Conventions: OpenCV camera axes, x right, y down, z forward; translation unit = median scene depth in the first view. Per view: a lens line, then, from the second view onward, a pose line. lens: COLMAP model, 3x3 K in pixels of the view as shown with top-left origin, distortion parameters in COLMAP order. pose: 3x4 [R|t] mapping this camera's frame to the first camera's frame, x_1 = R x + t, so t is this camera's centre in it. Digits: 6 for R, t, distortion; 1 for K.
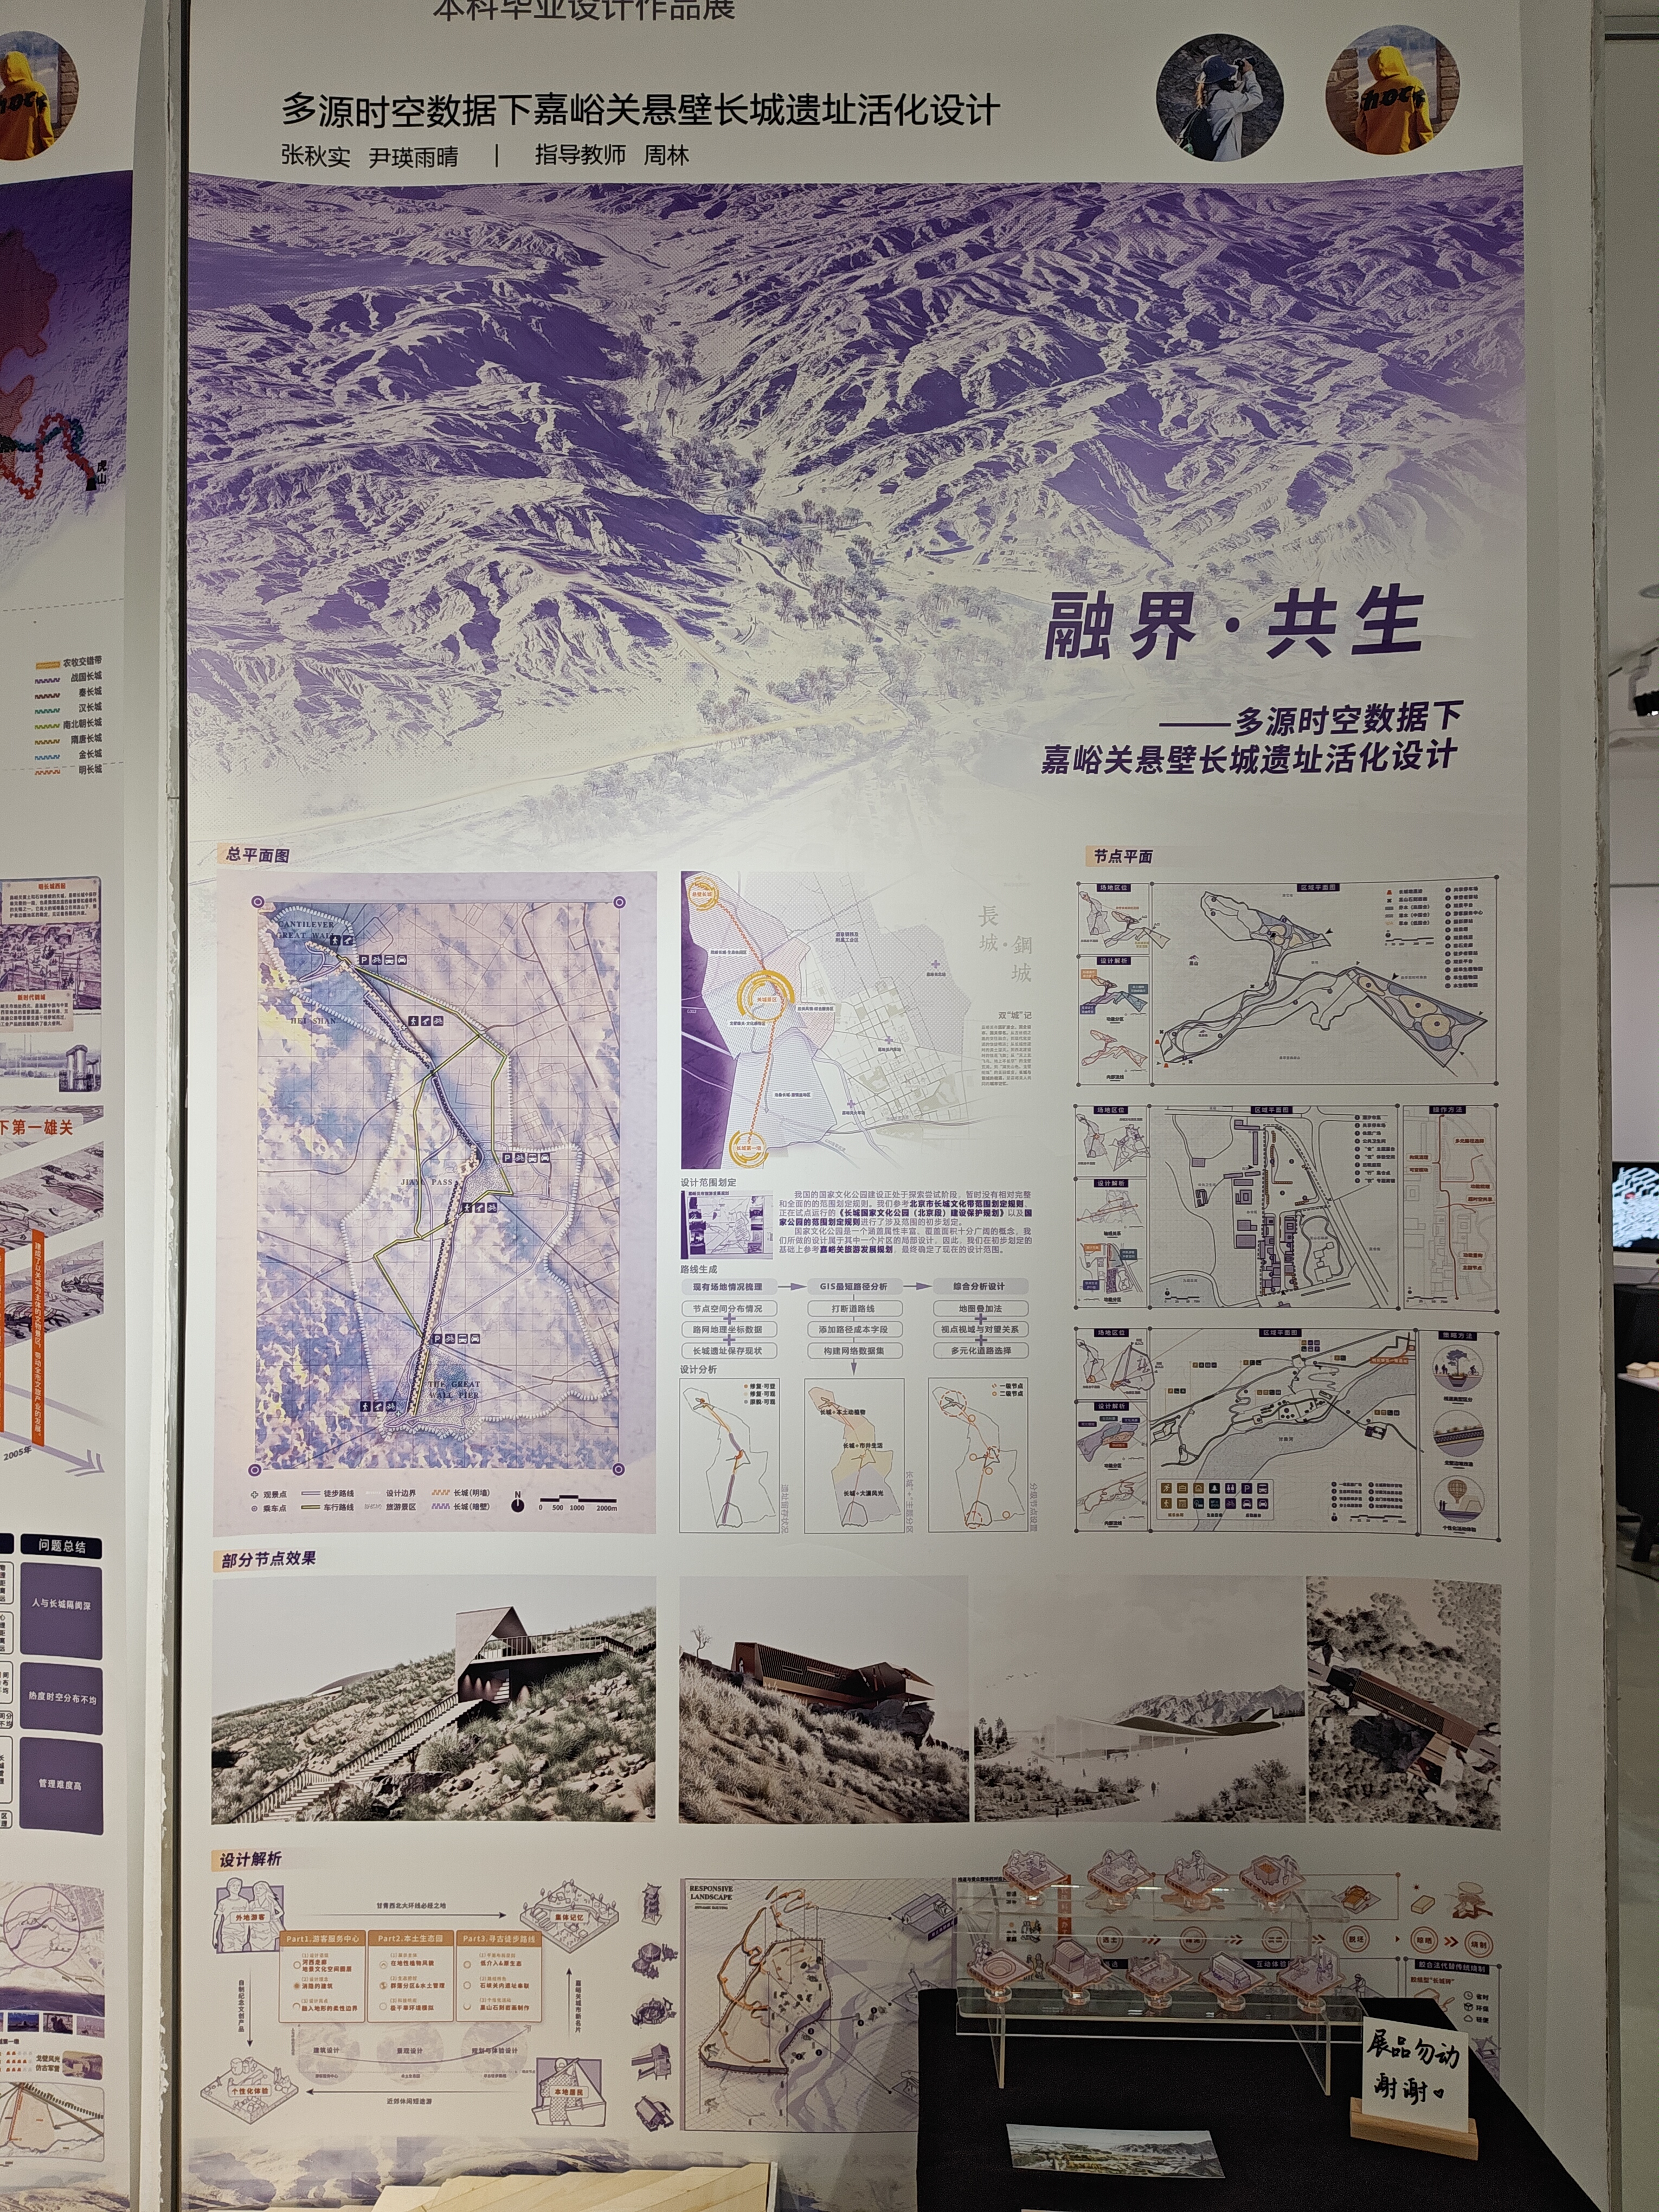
lens RADIAL K [[1771.6, 0, 829.5], [0, 1771.6, 1106.0], [0, 0, 1]] dist [0.051195, -0.076548]
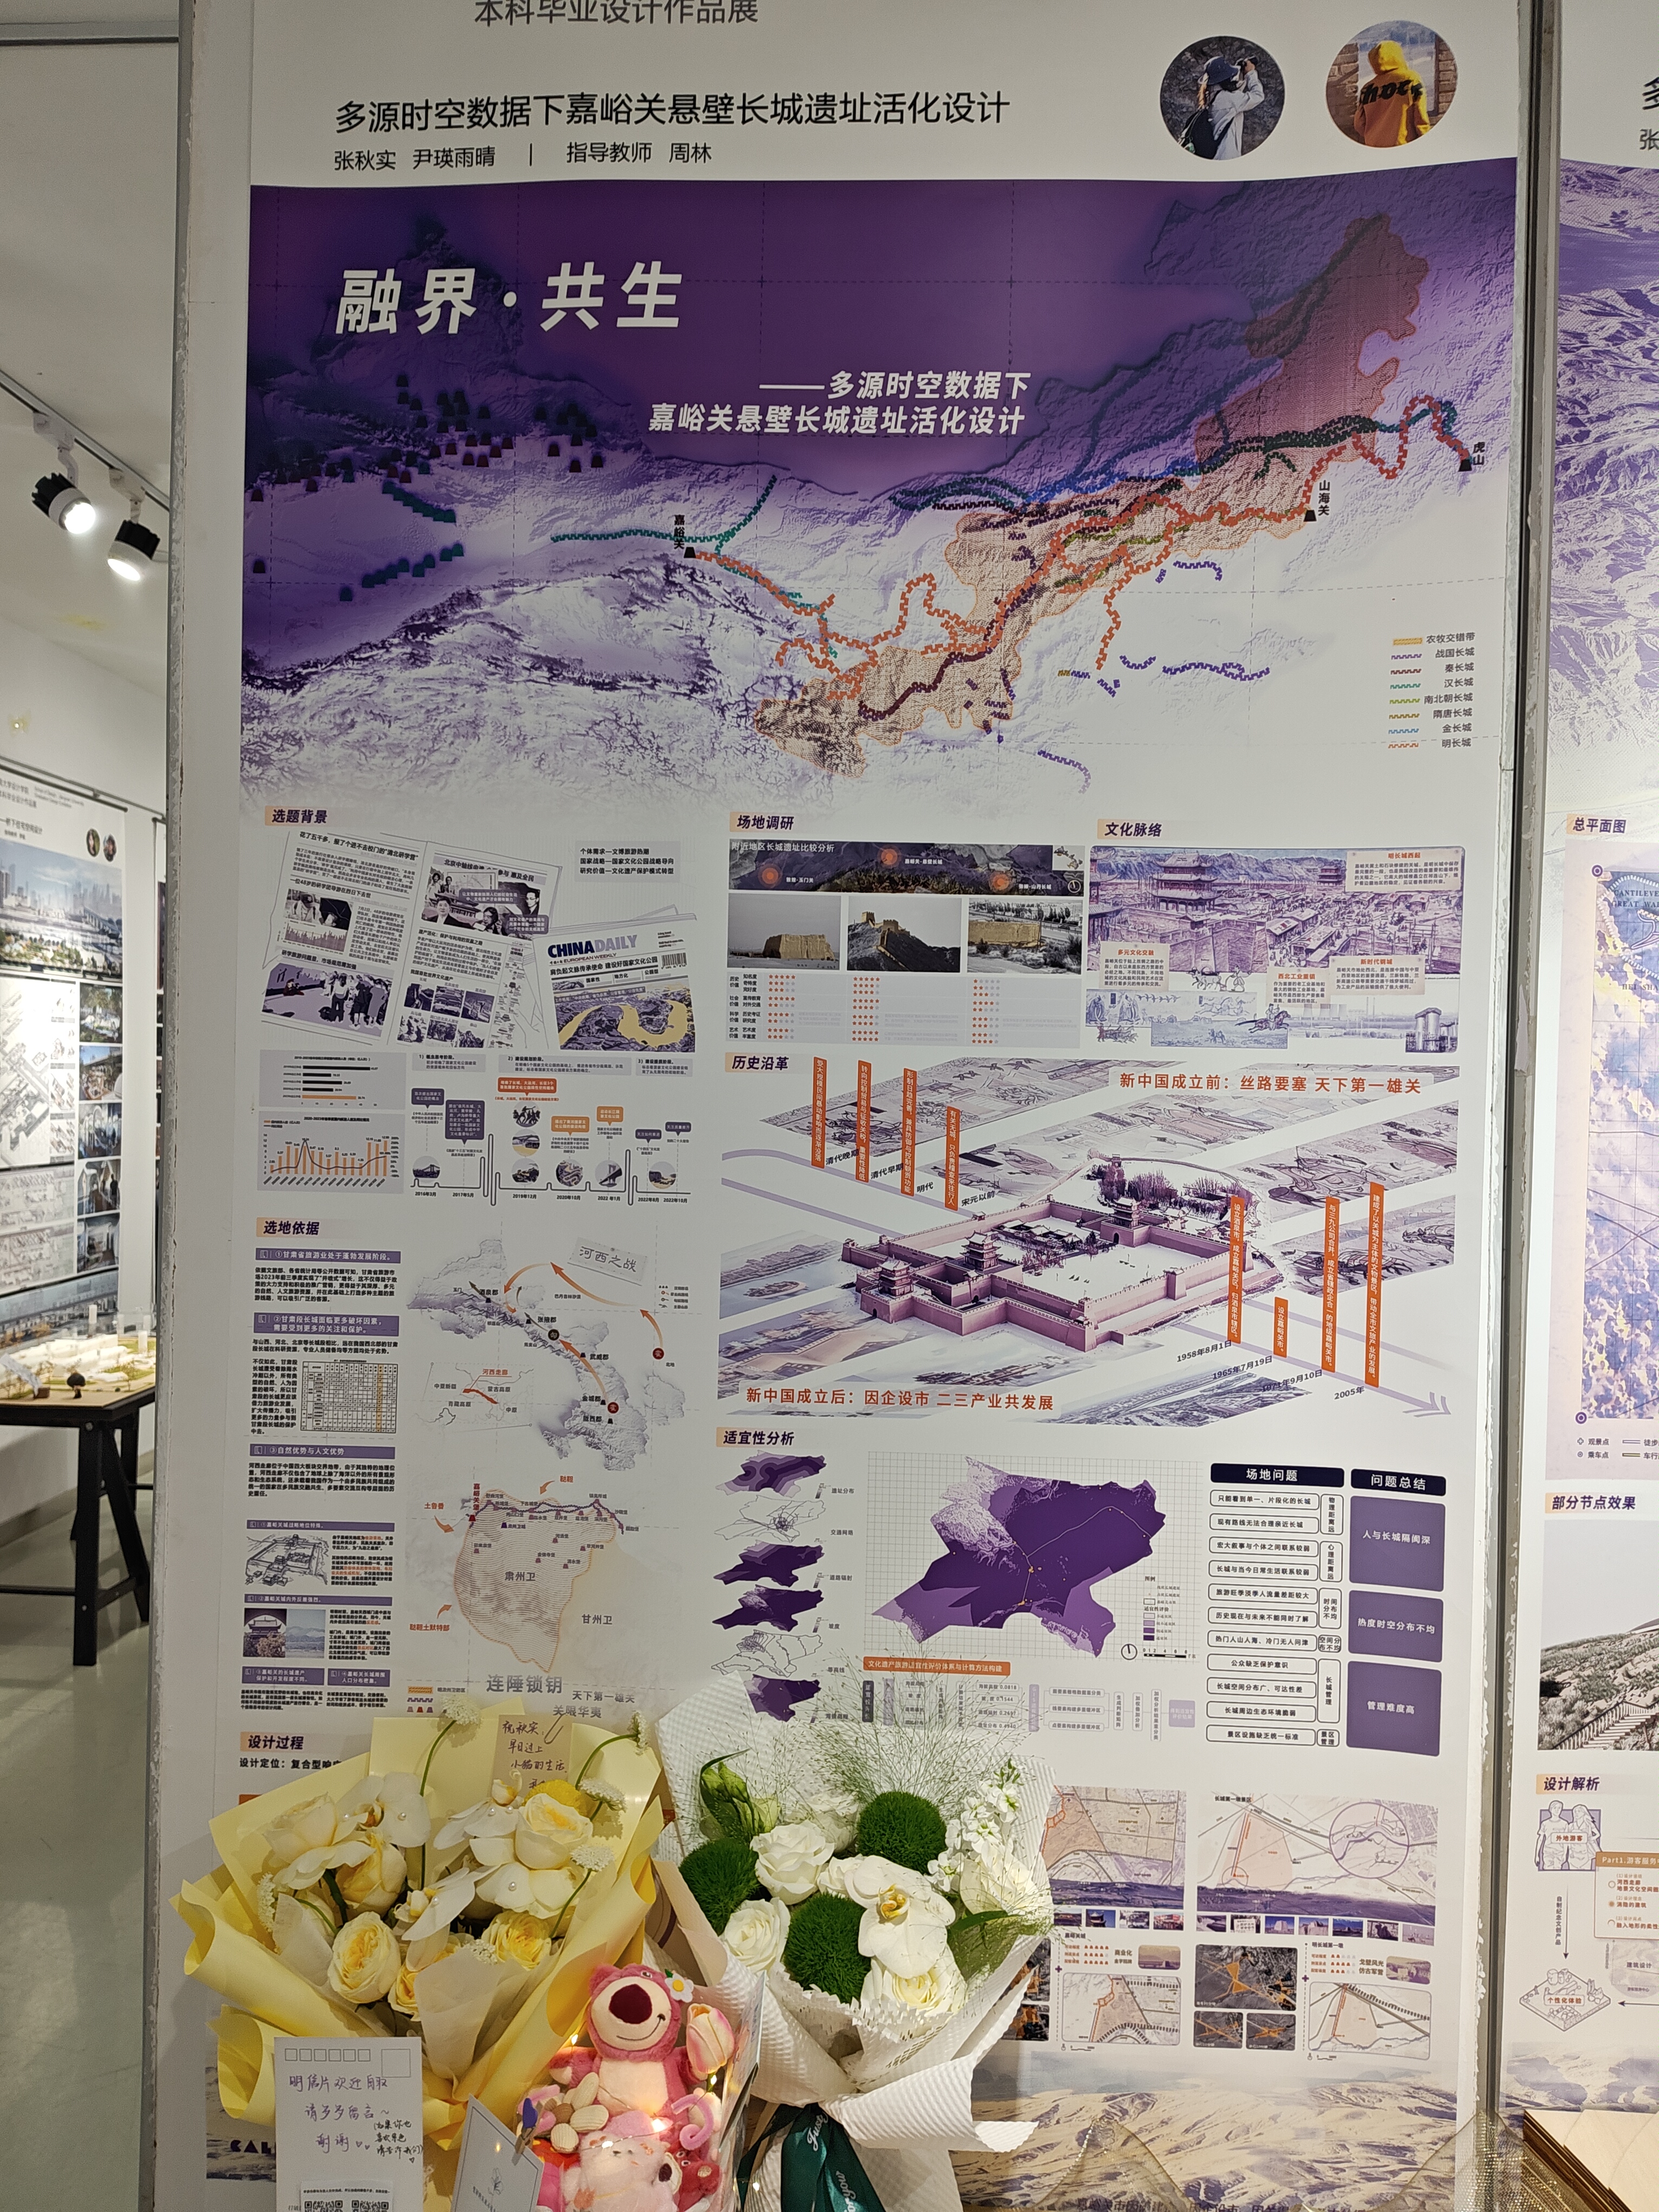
lens RADIAL K [[1771.6, 0, 829.5], [0, 1771.6, 1106.0], [0, 0, 1]] dist [0.051195, -0.076548]
pose [[0.999008, 0.024265, -0.037342, -0.729051], [-0.023111, 0.999251, 0.031038, -0.000860], [0.038067, -0.030144, 0.998820, -0.057967]]
